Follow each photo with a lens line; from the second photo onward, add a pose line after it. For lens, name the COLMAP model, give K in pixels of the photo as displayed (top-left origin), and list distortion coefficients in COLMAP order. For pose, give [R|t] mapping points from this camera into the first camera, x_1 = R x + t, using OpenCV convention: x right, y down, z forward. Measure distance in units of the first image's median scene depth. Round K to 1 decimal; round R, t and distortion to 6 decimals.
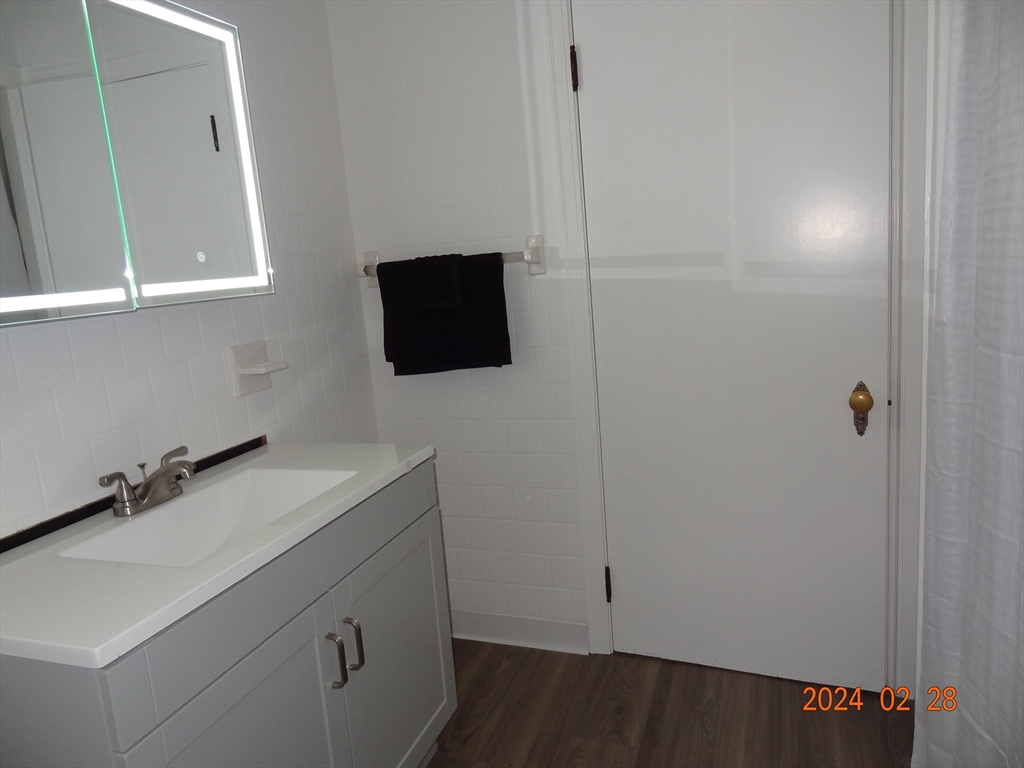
lens RADIAL K [[718.0, 0, 508.3], [0, 718.0, 385.7], [0, 0, 1]] dist [-0.000185, -0.000916]
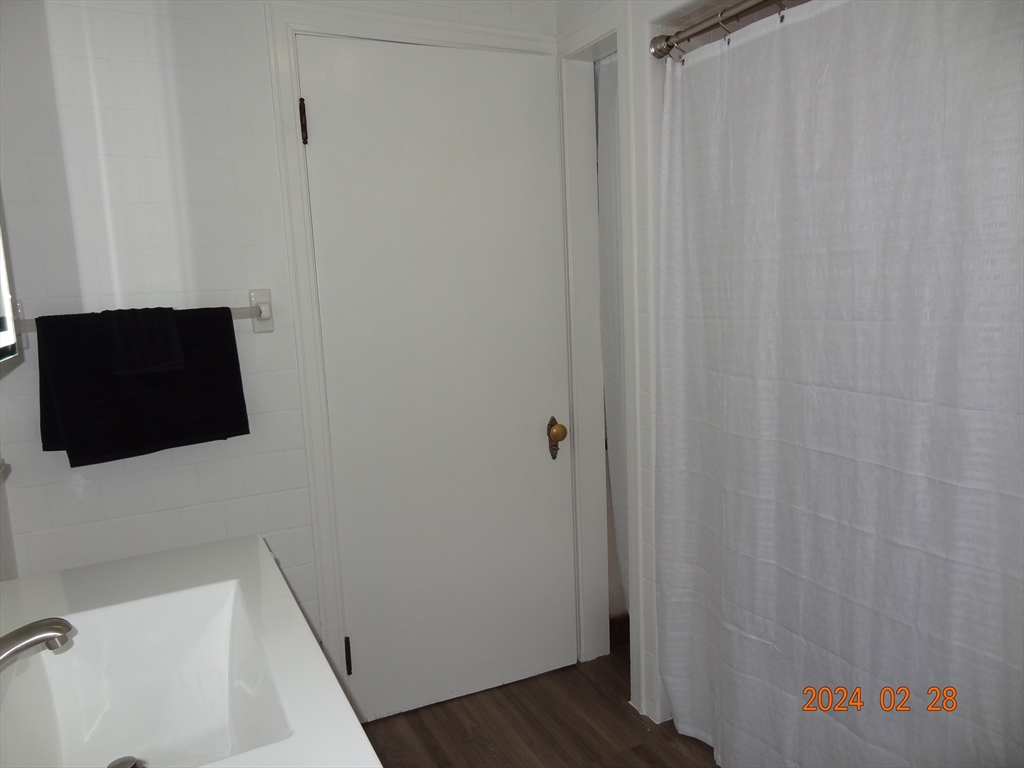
lens RADIAL K [[718.0, 0, 509.1], [0, 718.0, 383.6], [0, 0, 1]] dist [-0.000185, -0.000916]
pose [[0.668009, -0.049559, 0.742501, -0.430792], [0.118753, 0.992093, -0.040620, -0.017787], [-0.734617, 0.115309, 0.668612, 0.178691]]
